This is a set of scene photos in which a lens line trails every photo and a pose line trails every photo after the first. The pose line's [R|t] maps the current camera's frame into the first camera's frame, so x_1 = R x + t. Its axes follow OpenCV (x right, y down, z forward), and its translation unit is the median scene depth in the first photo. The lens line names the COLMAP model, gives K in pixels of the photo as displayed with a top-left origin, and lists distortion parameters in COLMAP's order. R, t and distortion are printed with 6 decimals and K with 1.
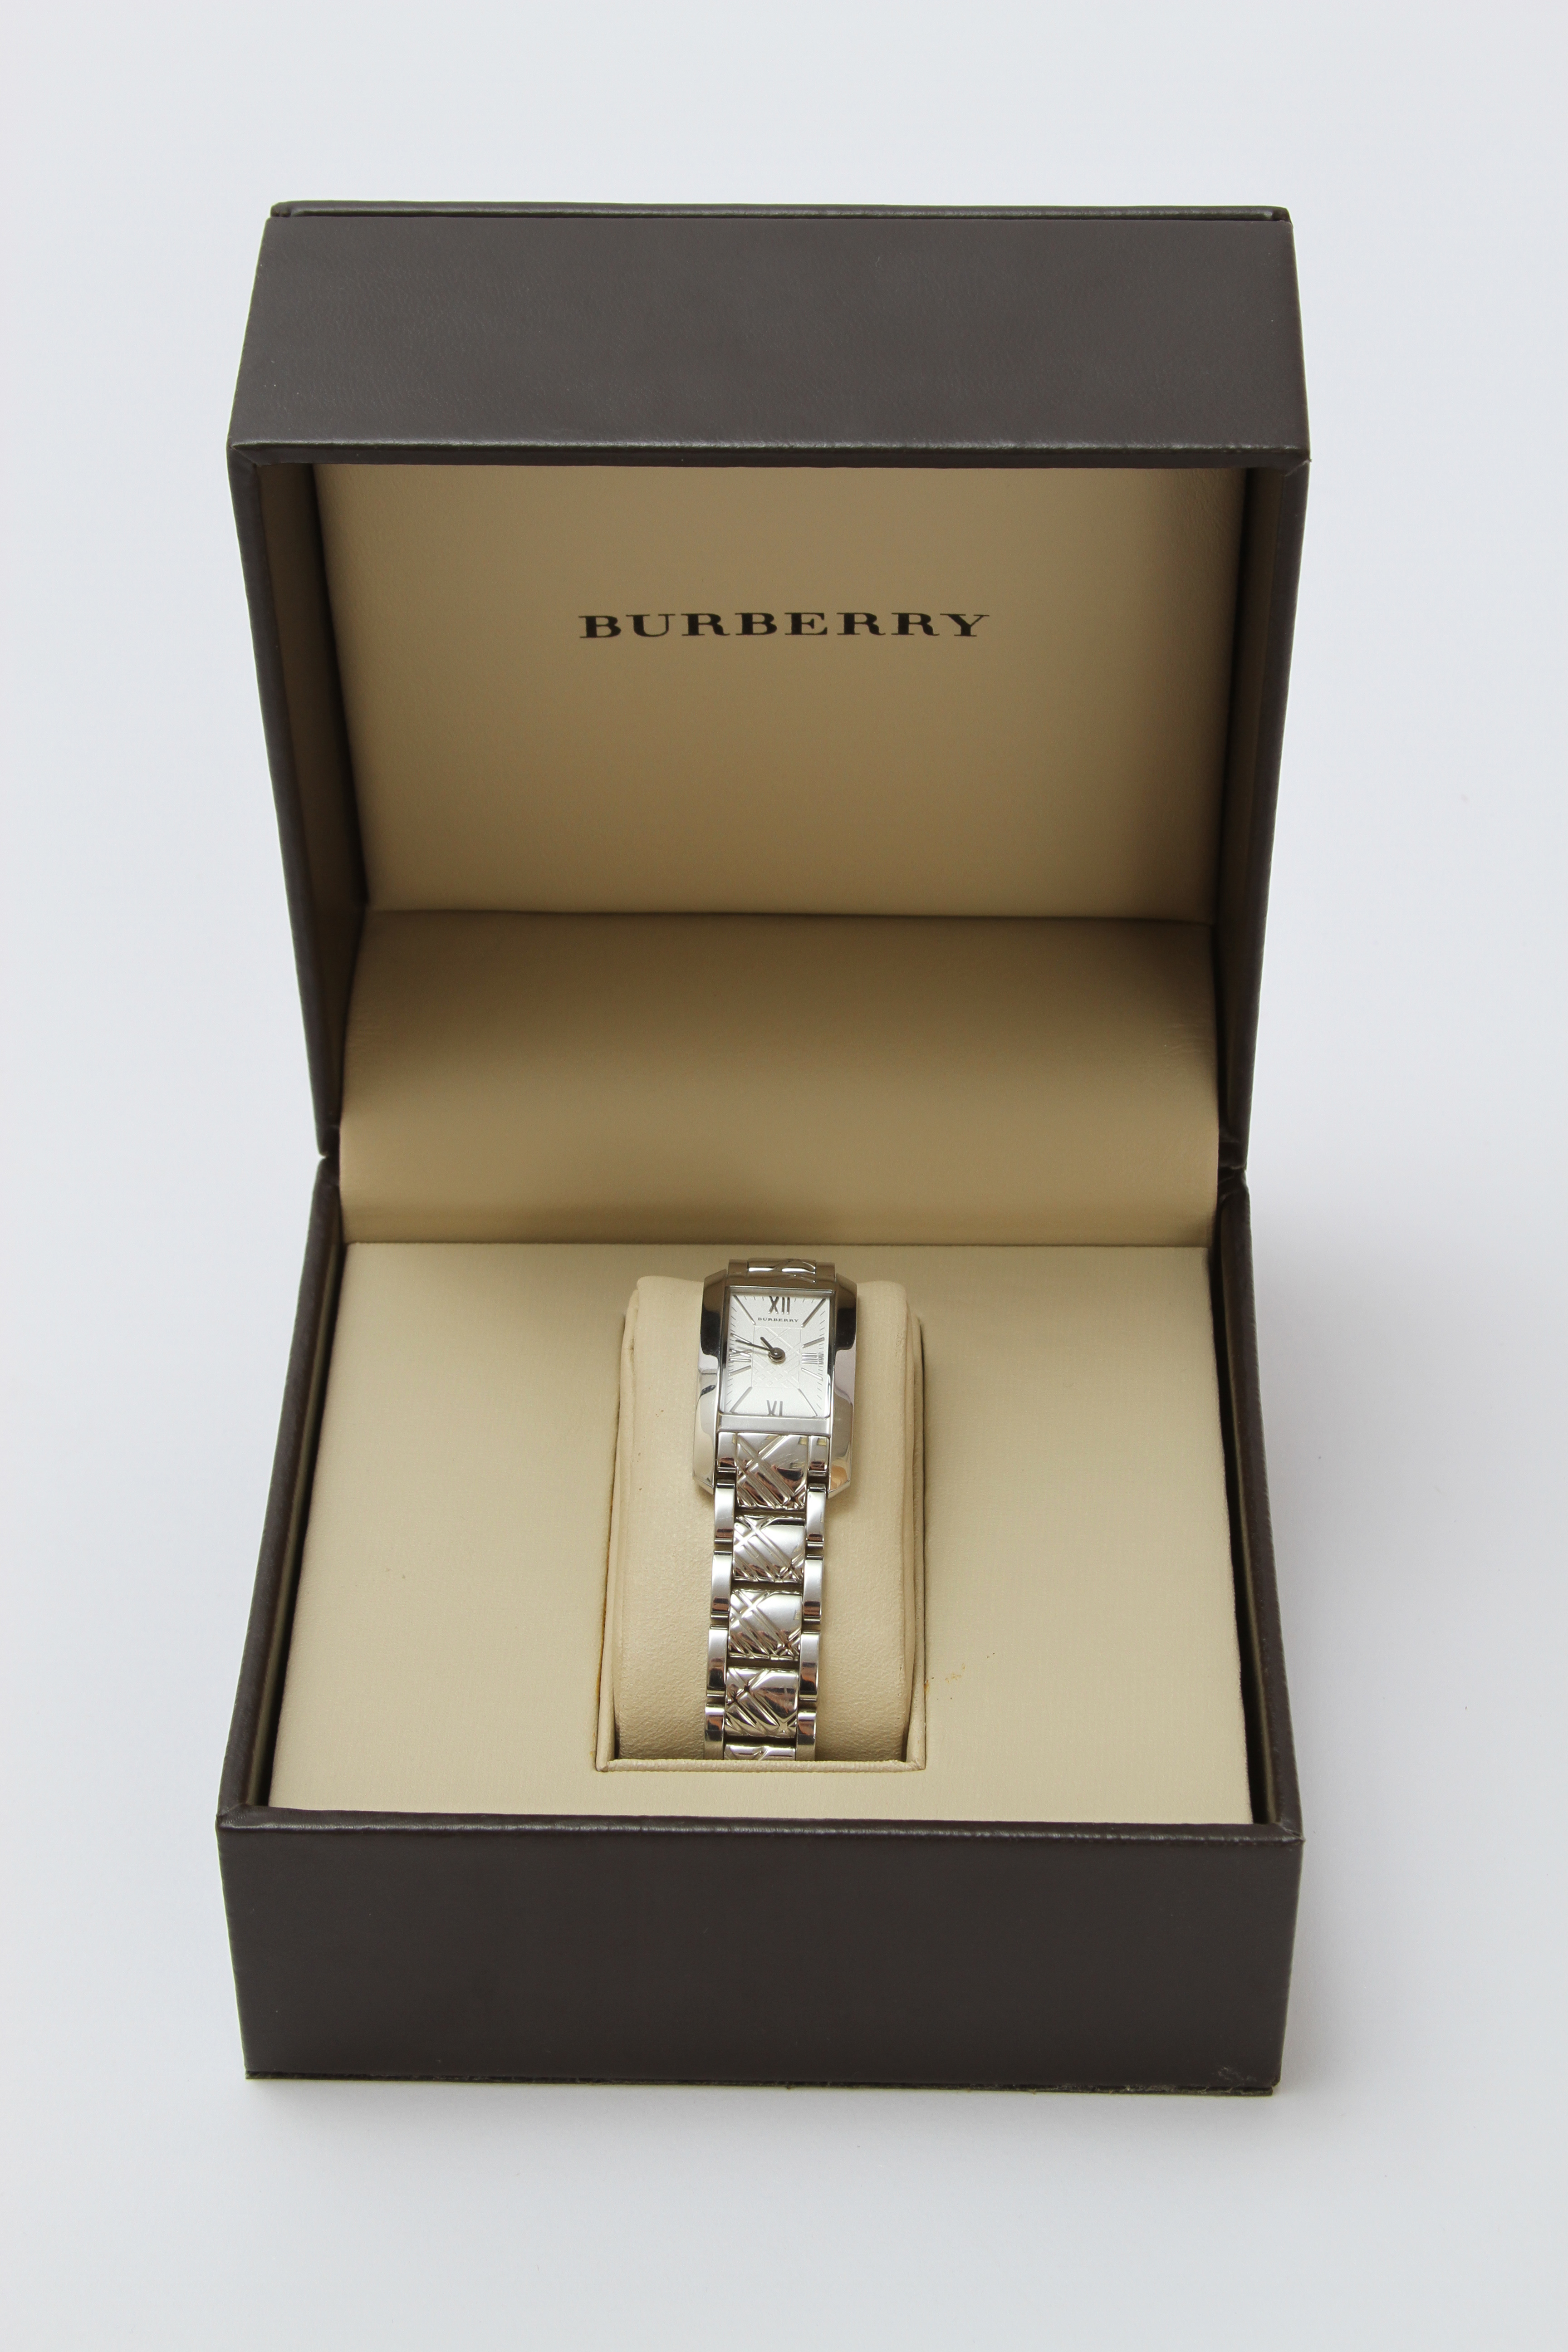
lens RADIAL K [[4720.1, 0, 784.0], [0, 4720.1, 1176.0], [0, 0, 1]] dist [0.023318, -0.022256]
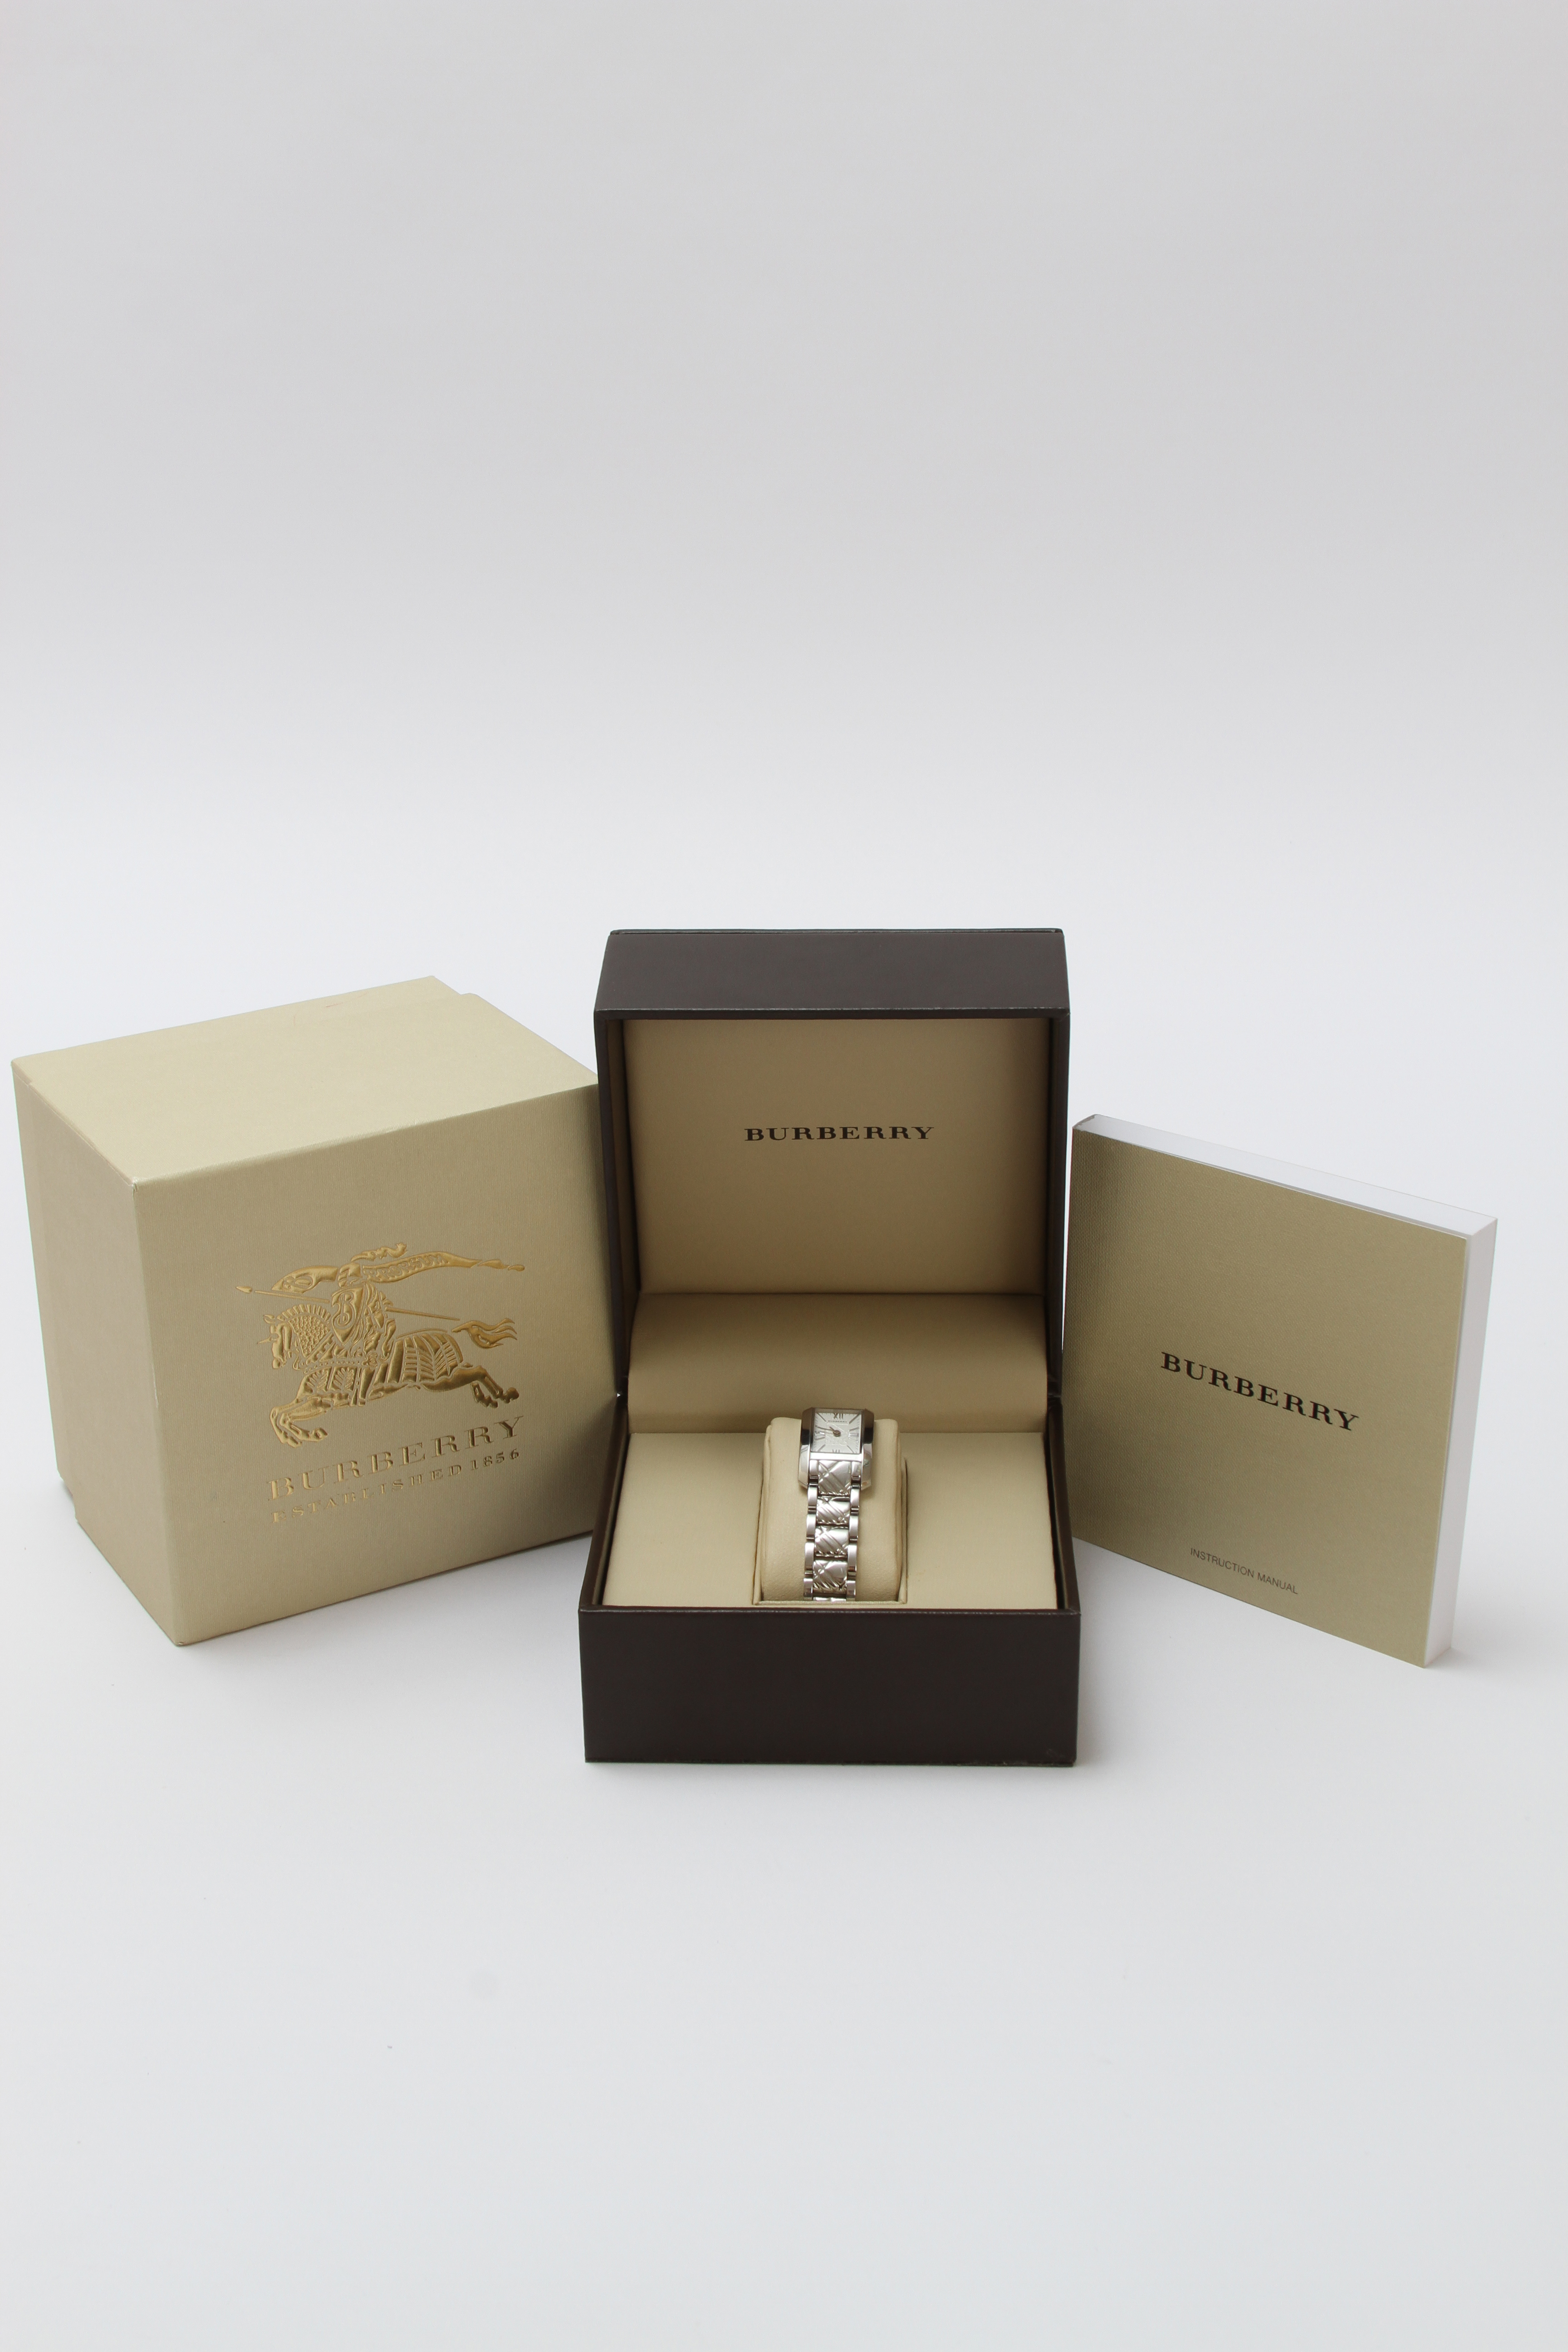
lens RADIAL K [[3198.9, 0, 784.0], [0, 3198.9, 1176.0], [0, 0, 1]] dist [-0.012095, -0.002903]
pose [[0.999849, -0.002926, -0.017152, -0.000209], [-0.001820, 0.962755, -0.270370, 0.321559], [0.017305, 0.270360, 0.962604, -0.437147]]
